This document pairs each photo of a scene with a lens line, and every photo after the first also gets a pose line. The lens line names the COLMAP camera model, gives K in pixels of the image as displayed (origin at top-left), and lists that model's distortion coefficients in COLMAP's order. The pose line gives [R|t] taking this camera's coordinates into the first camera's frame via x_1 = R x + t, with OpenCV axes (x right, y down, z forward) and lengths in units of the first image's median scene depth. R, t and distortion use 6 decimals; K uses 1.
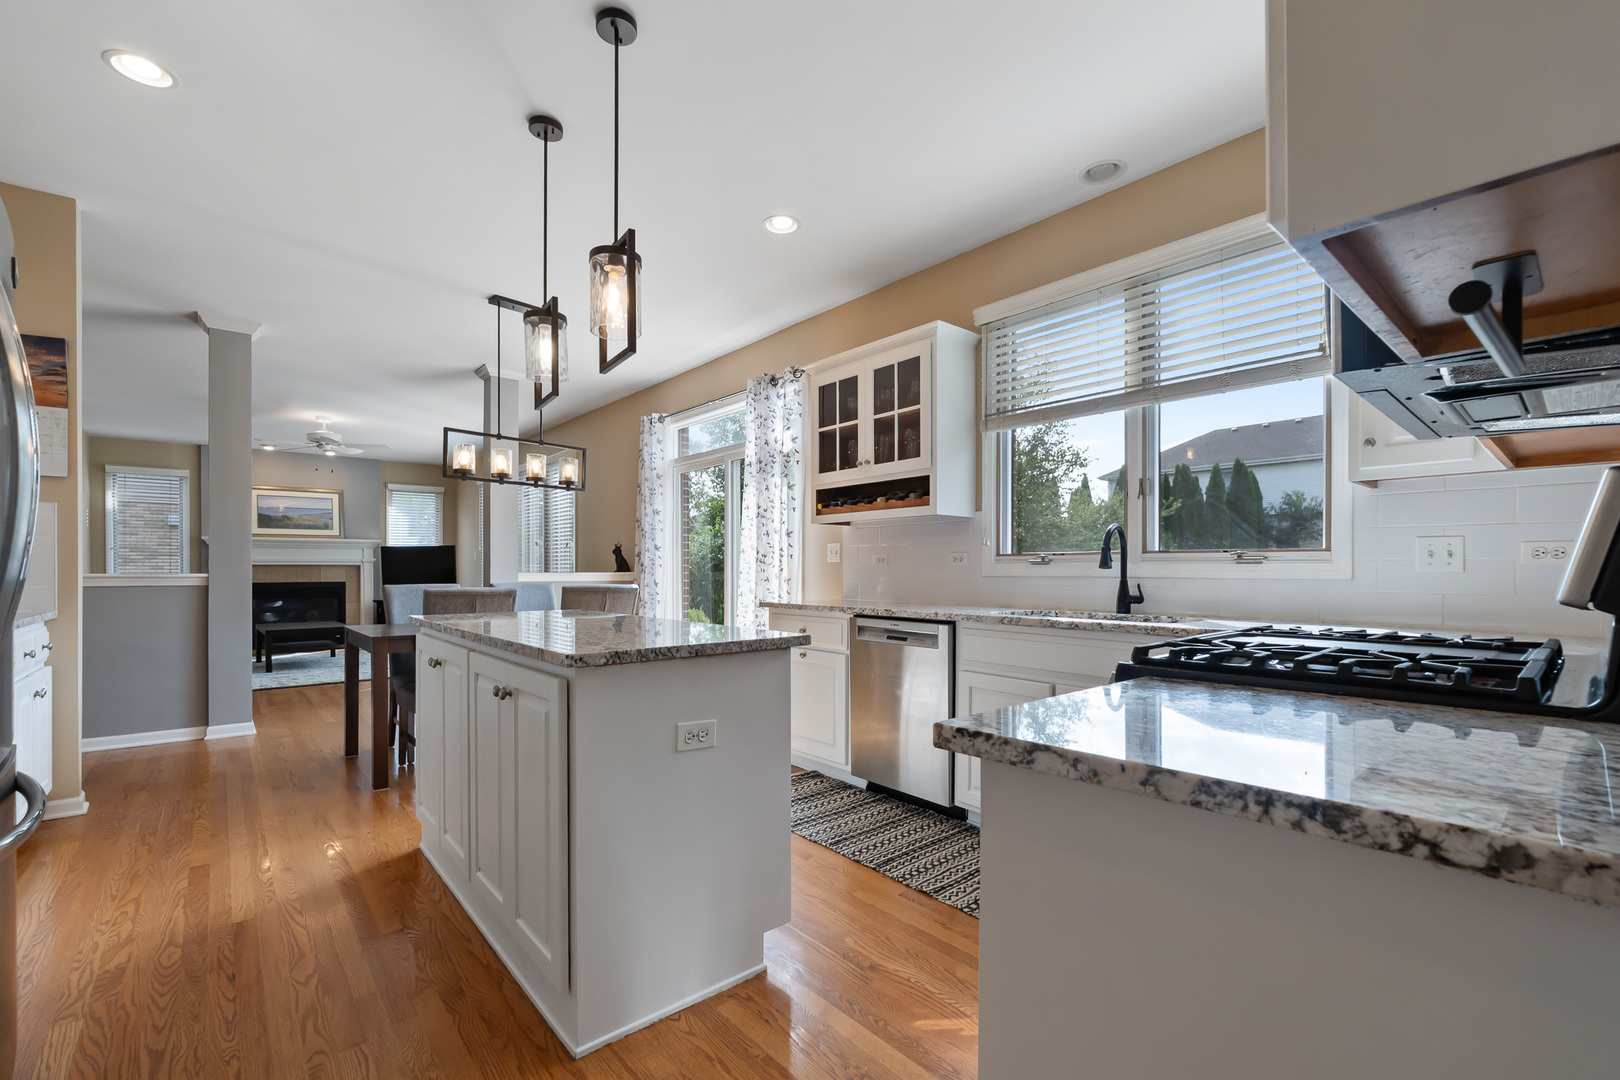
lens RADIAL K [[709.6, 0, 802.4], [0, 709.6, 570.7], [0, 0, 1]] dist [-0.001857, -0.000276]
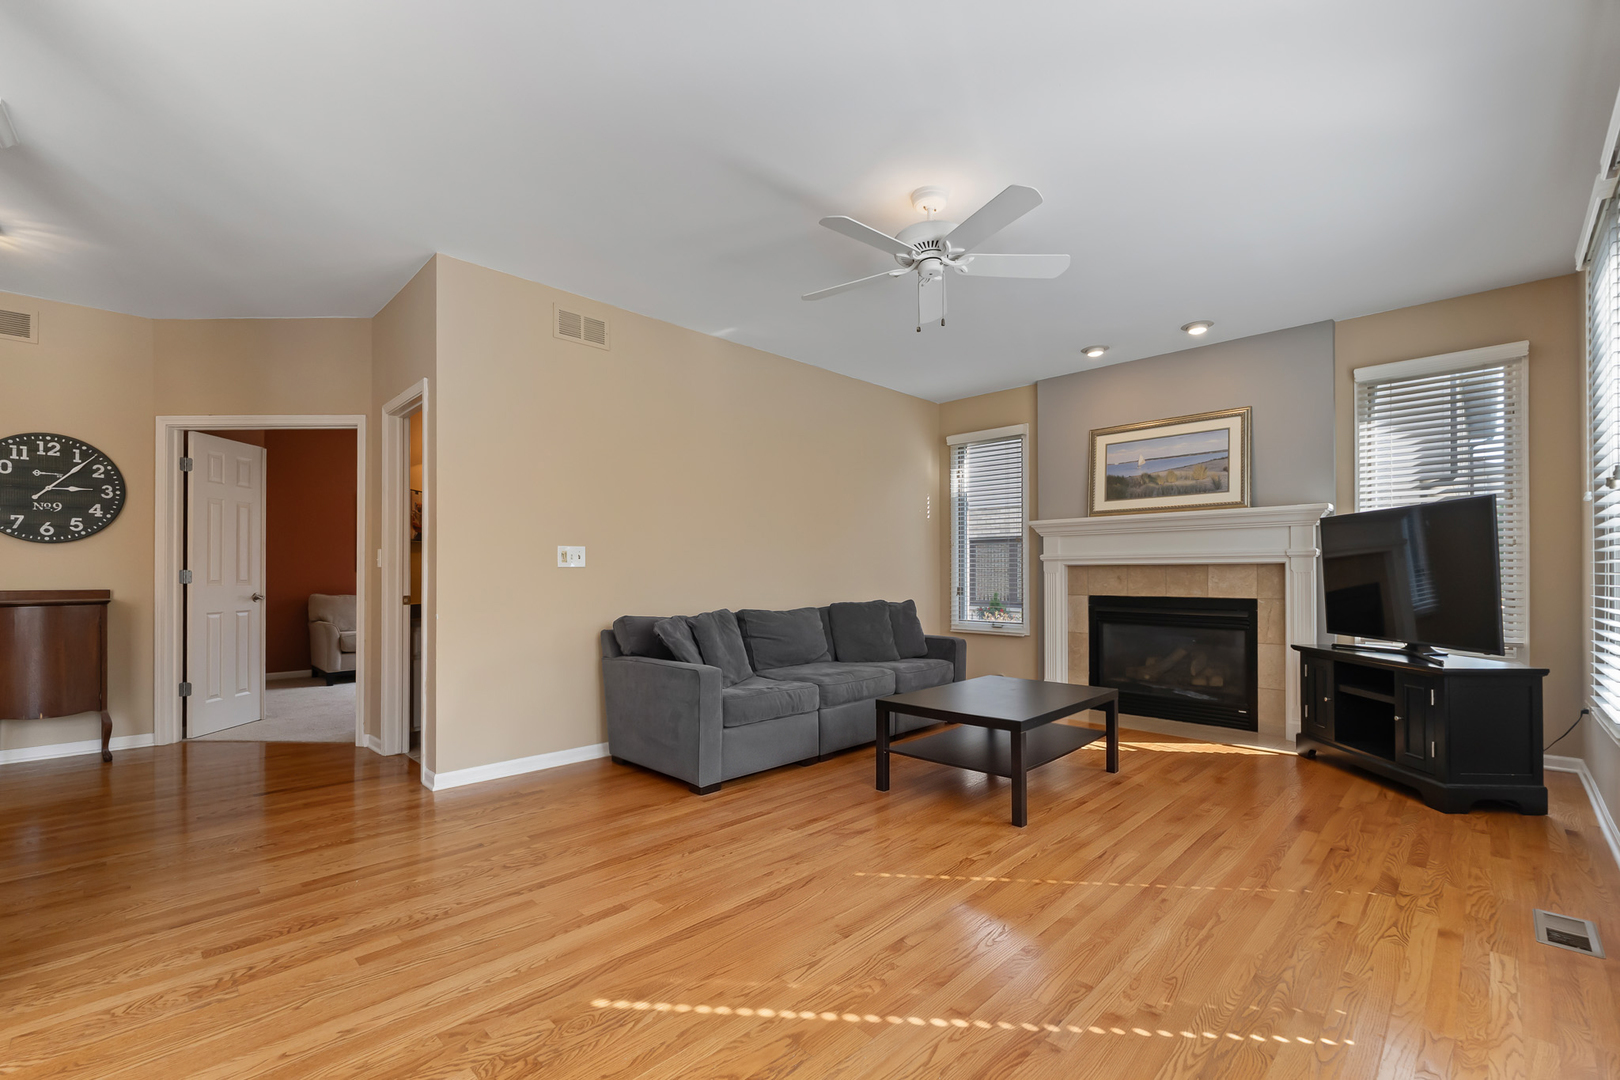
lens RADIAL K [[694.0, 0, 803.8], [0, 694.0, 577.7], [0, 0, 1]] dist [-0.004765, -0.000587]
pose [[0.097656, 0.003207, -0.995215, -0.541507], [-0.000435, 0.999995, 0.003180, 0.001196], [0.995220, 0.000122, 0.097656, 1.662740]]
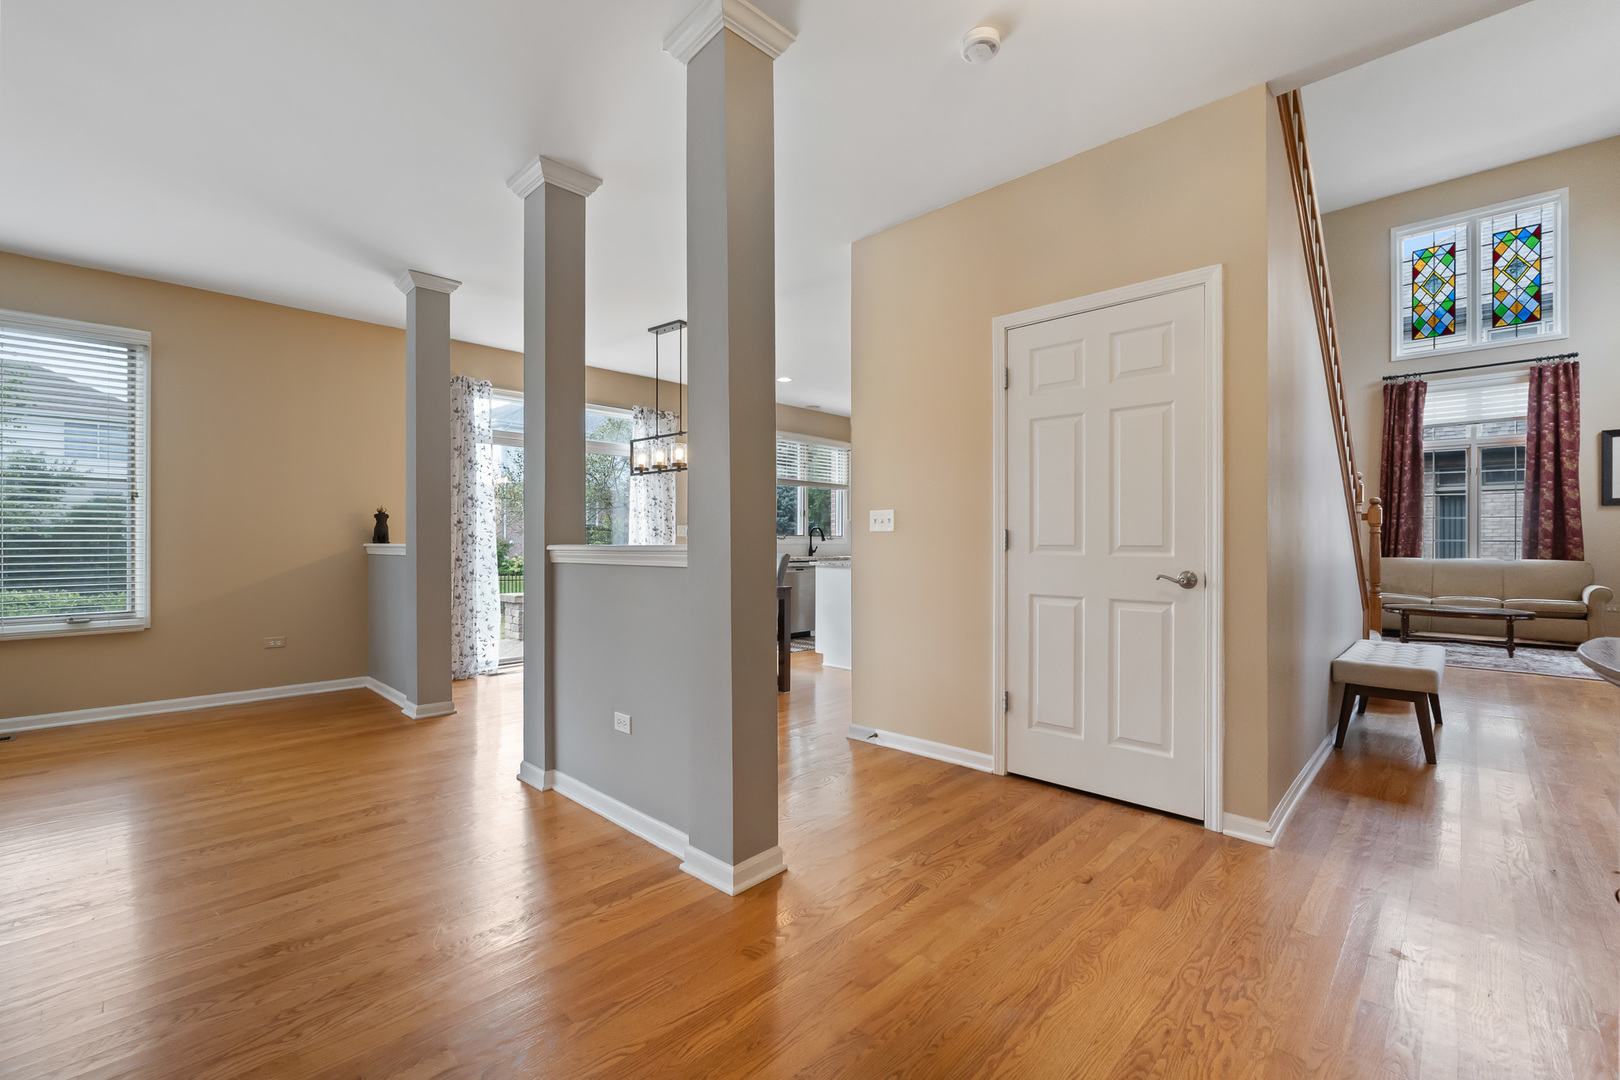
lens RADIAL K [[689.6, 0, 810.4], [0, 689.6, 545.1], [0, 0, 1]] dist [-0.002806, -0.000609]
pose [[-0.115696, -0.003650, 0.993278, -1.762698], [-0.000971, 0.999993, 0.003561, 0.001653], [-0.993284, -0.000553, -0.115699, 0.981582]]
